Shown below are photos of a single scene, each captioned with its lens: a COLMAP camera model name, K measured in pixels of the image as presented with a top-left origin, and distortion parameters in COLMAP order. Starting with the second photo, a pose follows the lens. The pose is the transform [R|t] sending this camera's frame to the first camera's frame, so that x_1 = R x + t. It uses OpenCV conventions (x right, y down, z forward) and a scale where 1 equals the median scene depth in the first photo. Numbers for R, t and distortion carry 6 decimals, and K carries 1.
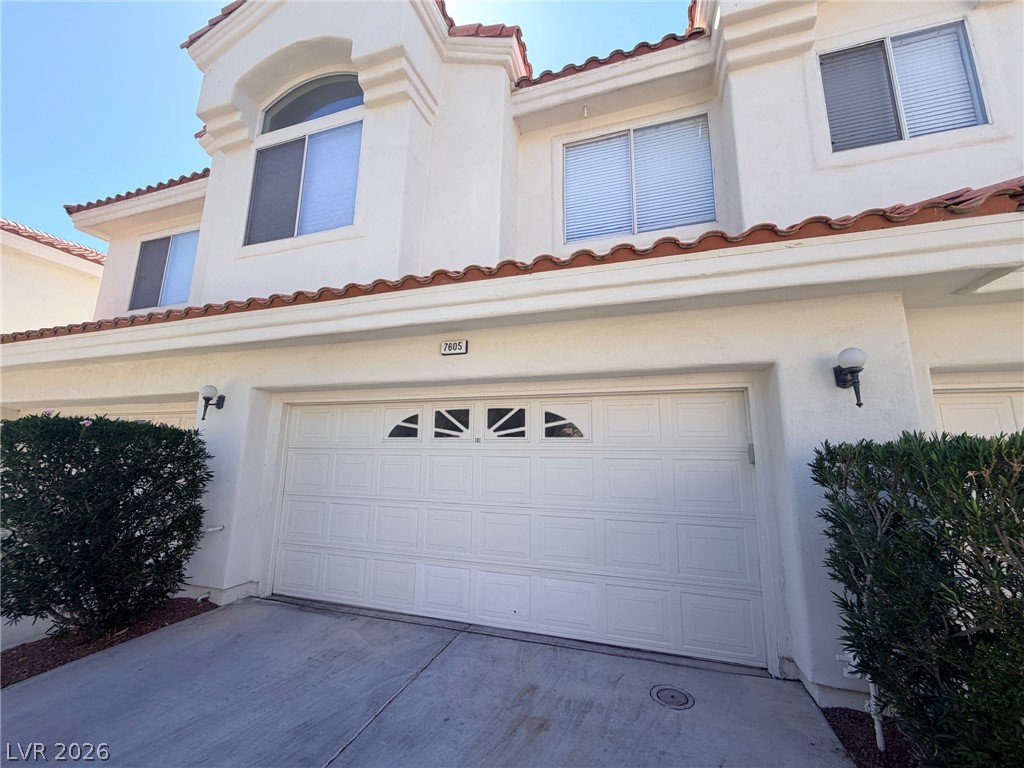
lens RADIAL K [[407.7, 0, 508.8], [0, 407.7, 384.9], [0, 0, 1]] dist [-0.001357, 0.000087]
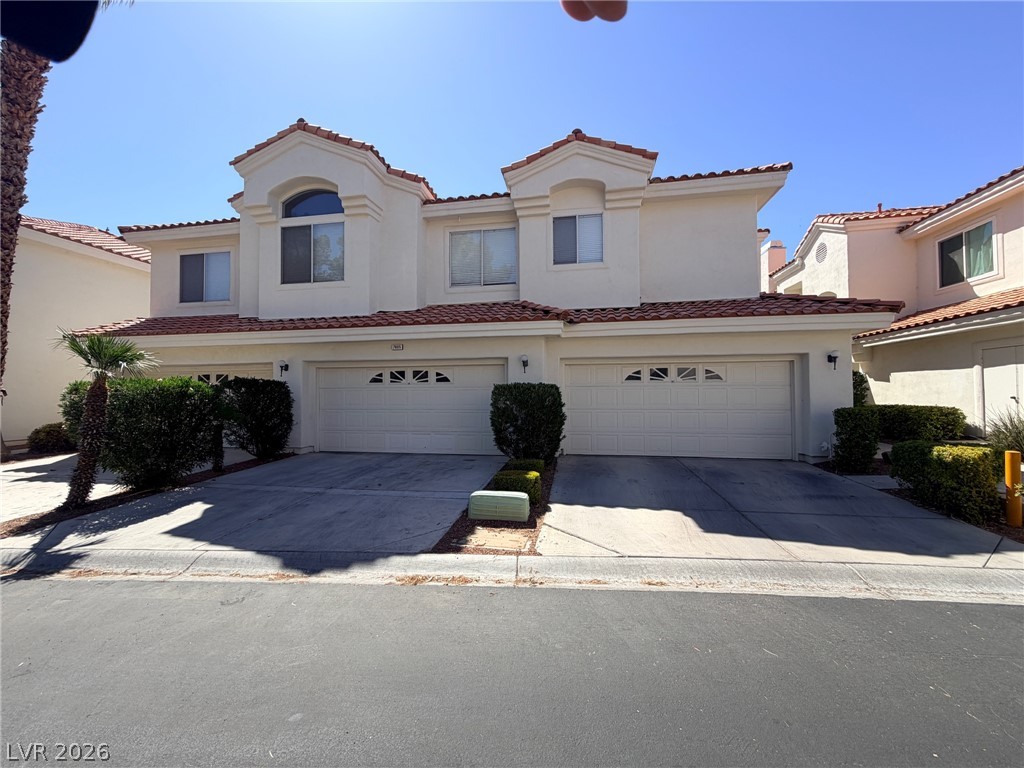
lens RADIAL K [[407.7, 0, 508.8], [0, 407.7, 384.9], [0, 0, 1]] dist [-0.001357, 0.000087]
pose [[0.990711, -0.018812, 0.134675, 0.173399], [-0.003071, 0.987037, 0.160463, -0.231497], [-0.135948, -0.159386, 0.977811, -1.357055]]
